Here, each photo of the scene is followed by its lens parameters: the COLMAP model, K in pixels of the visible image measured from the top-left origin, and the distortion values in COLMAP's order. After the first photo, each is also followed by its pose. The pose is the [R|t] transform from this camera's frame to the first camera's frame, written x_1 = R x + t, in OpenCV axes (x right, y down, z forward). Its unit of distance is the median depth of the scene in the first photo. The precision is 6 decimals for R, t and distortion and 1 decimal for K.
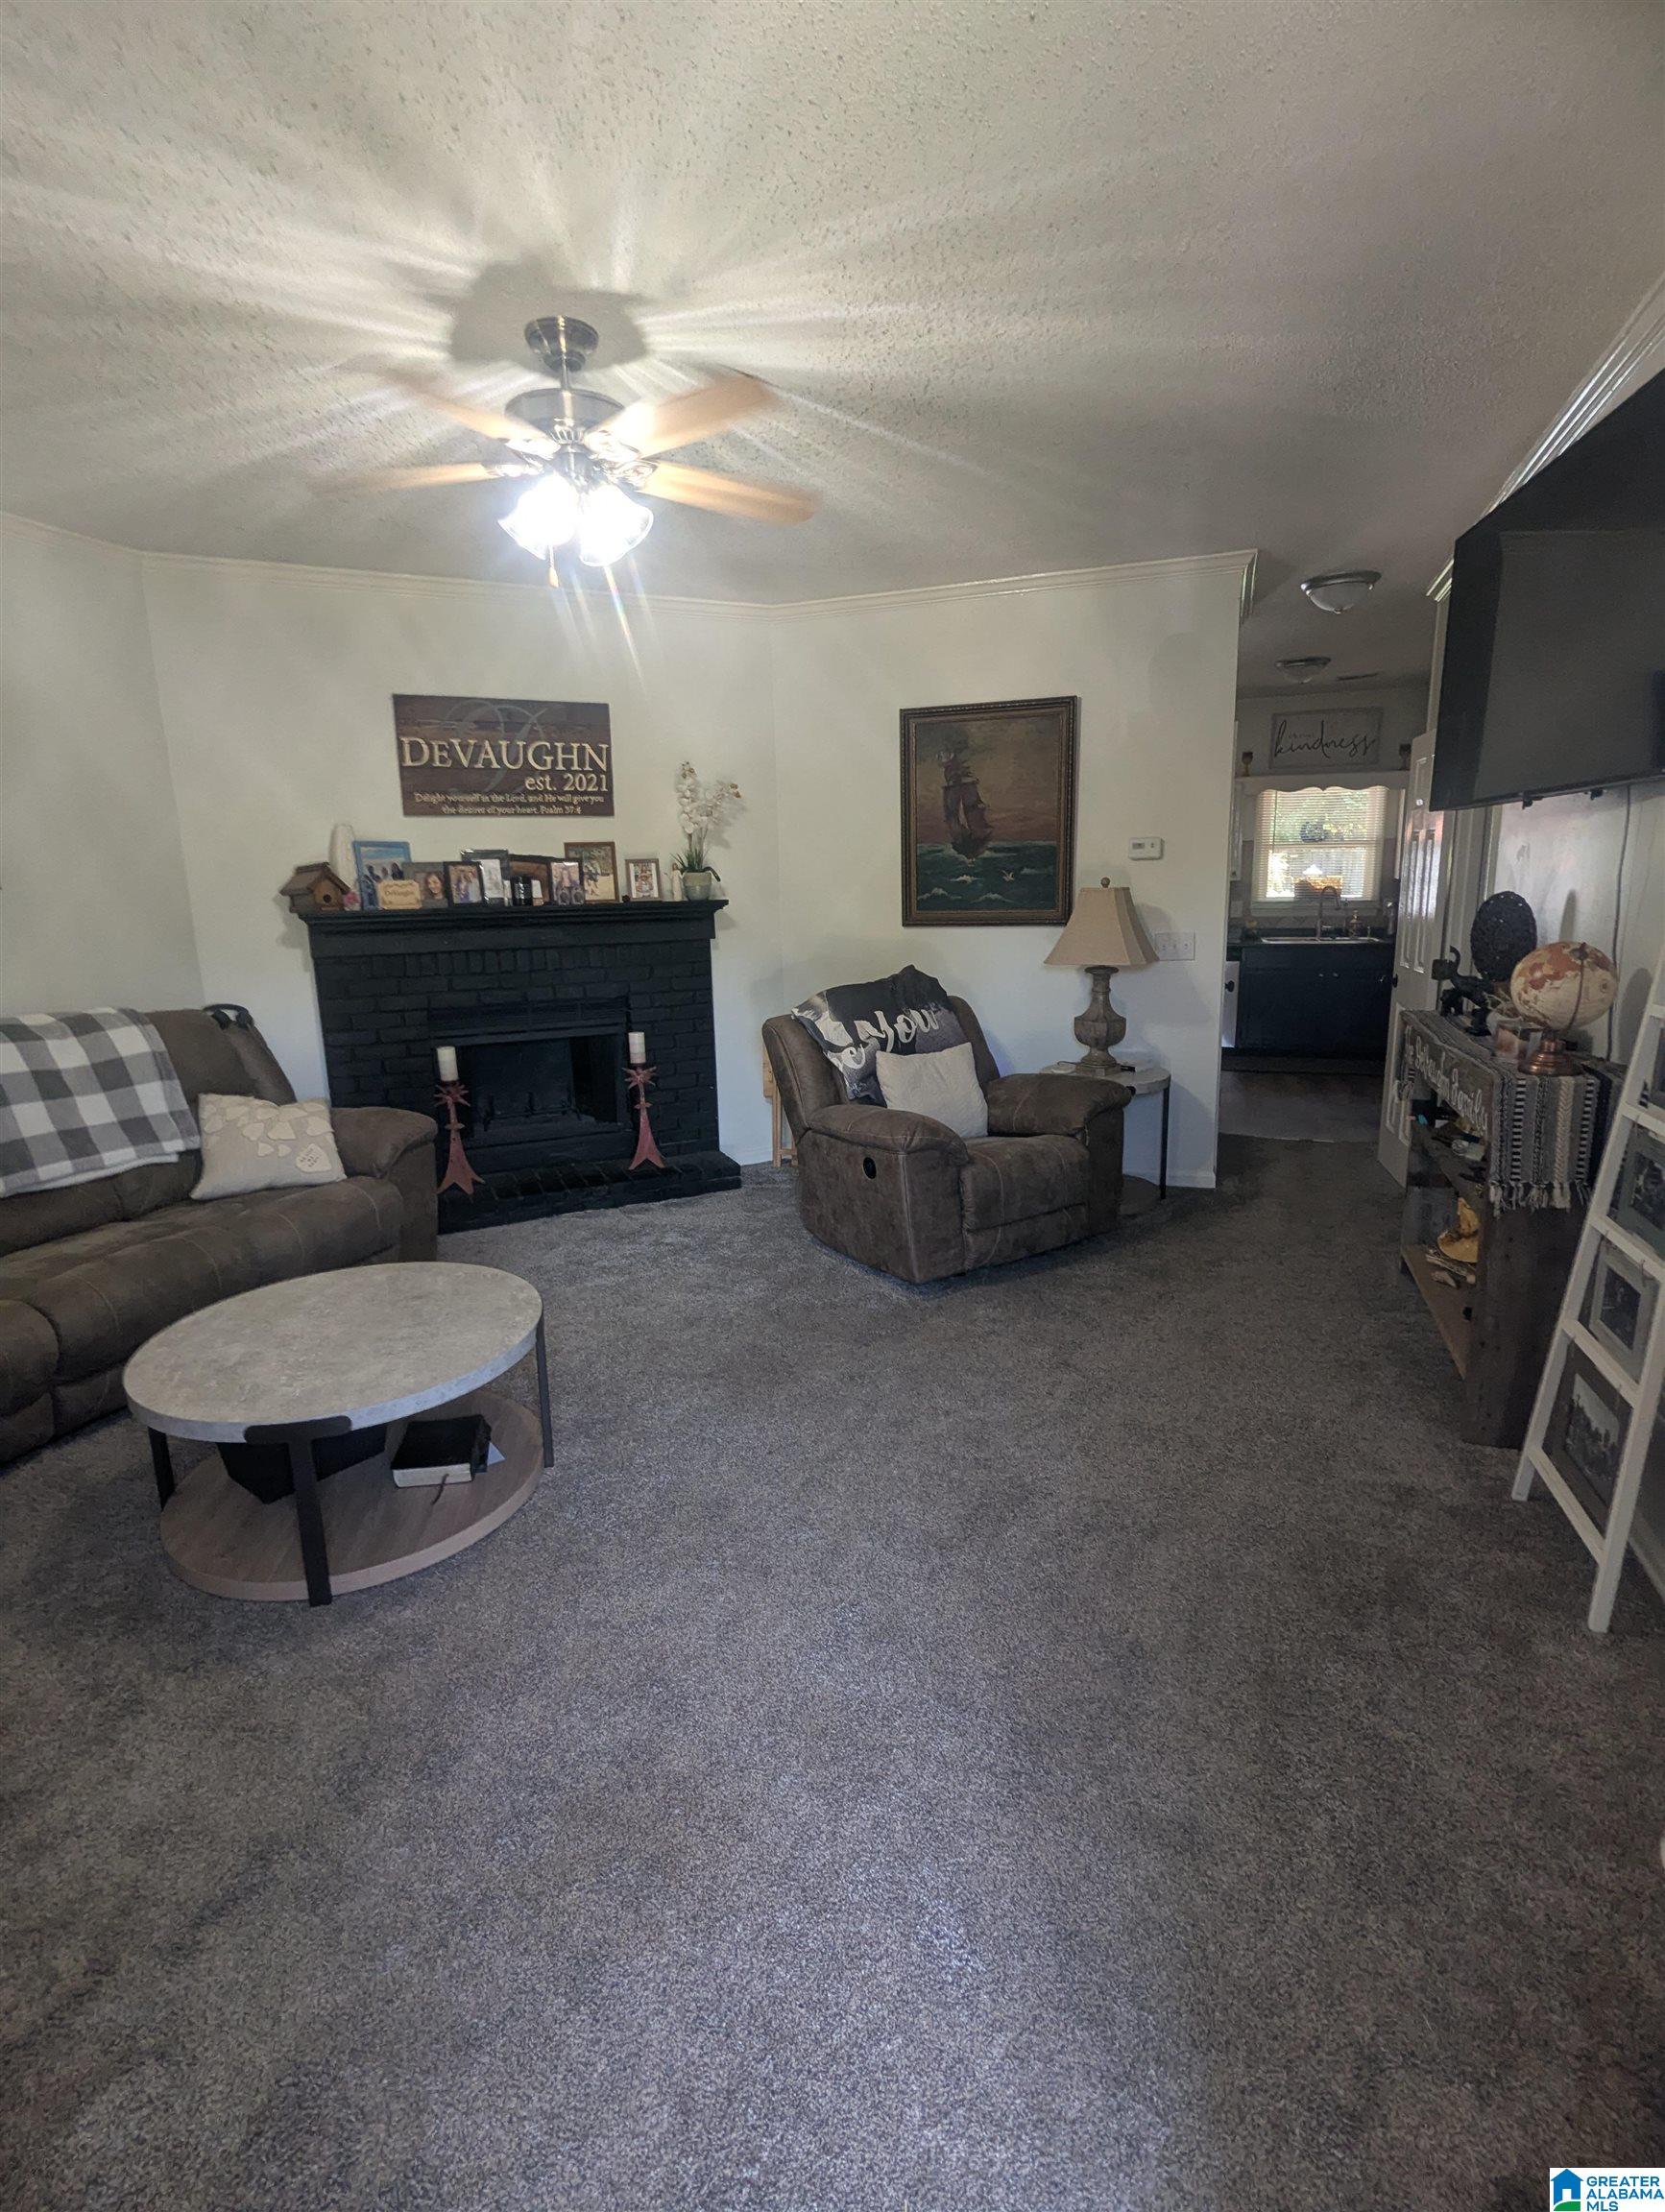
lens RADIAL K [[1052.8, 0, 839.7], [0, 1052.8, 1098.2], [0, 0, 1]] dist [0.000551, -0.001231]
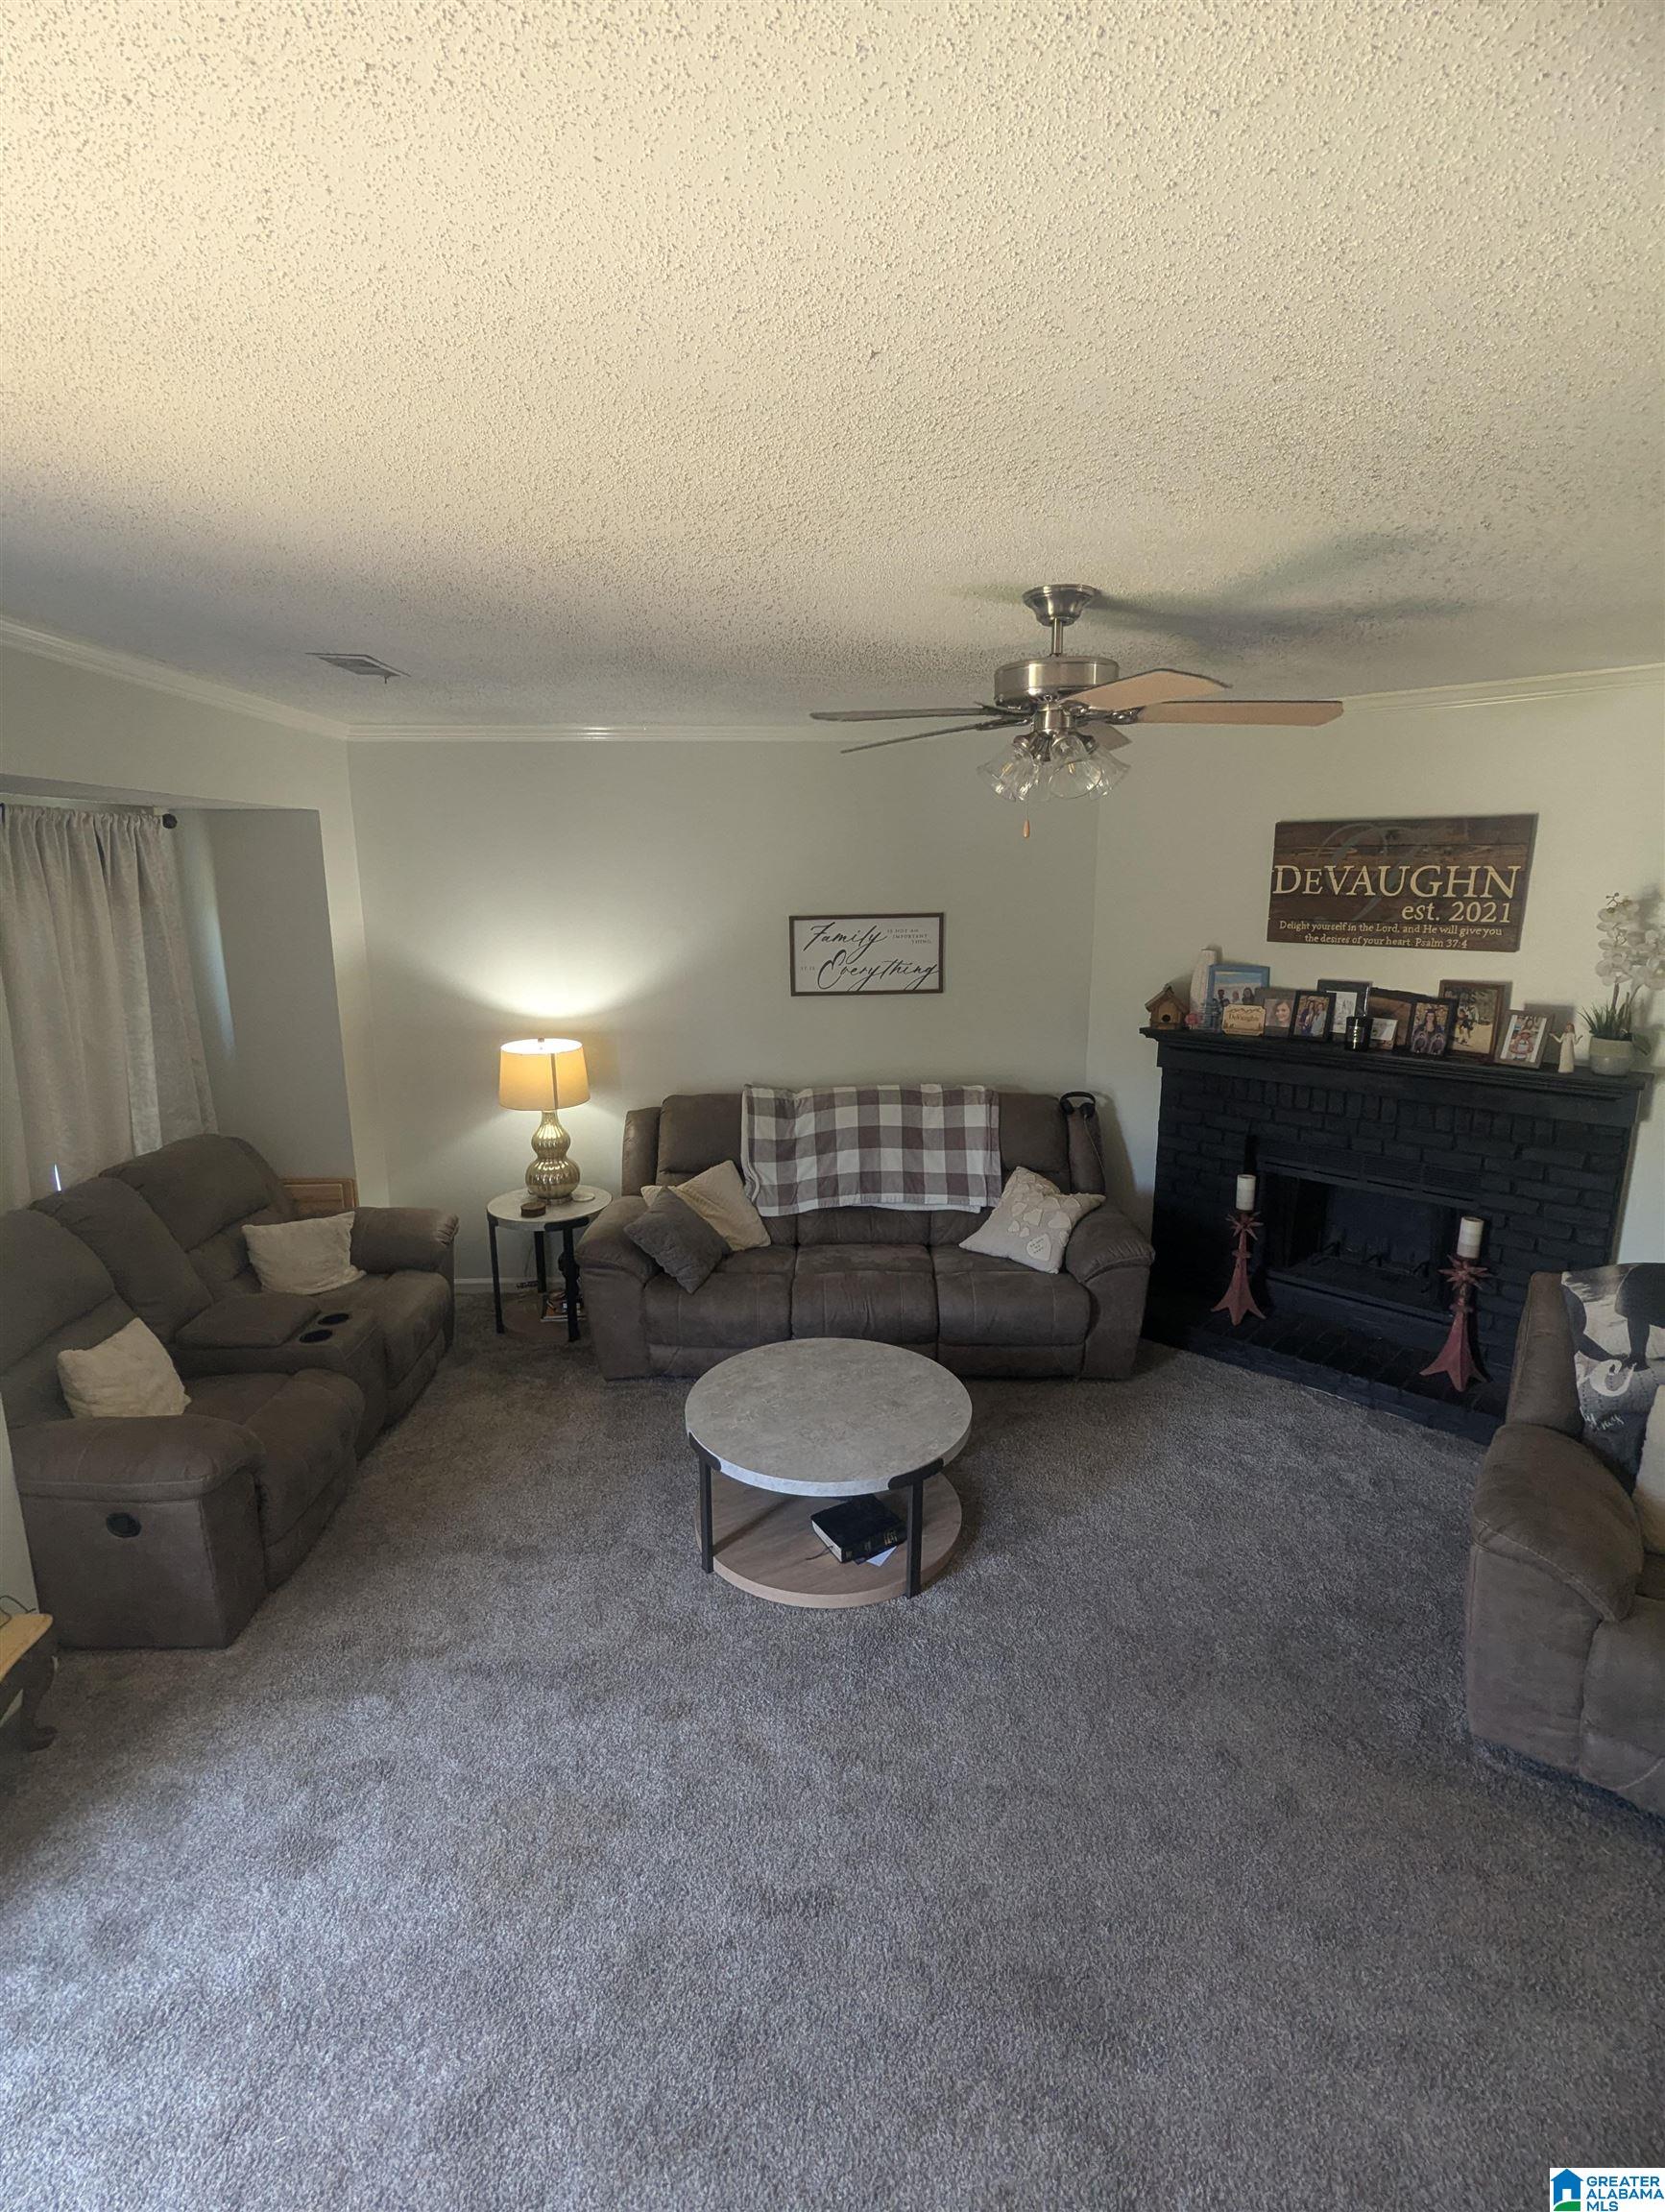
lens RADIAL K [[1052.8, 0, 834.7], [0, 1052.8, 1092.3], [0, 0, 1]] dist [0.000551, -0.001231]
pose [[0.369185, 0.216264, -0.903843, 0.399971], [-0.194172, 0.969033, 0.152551, -0.222249], [0.908845, 0.119182, 0.399745, 0.269996]]
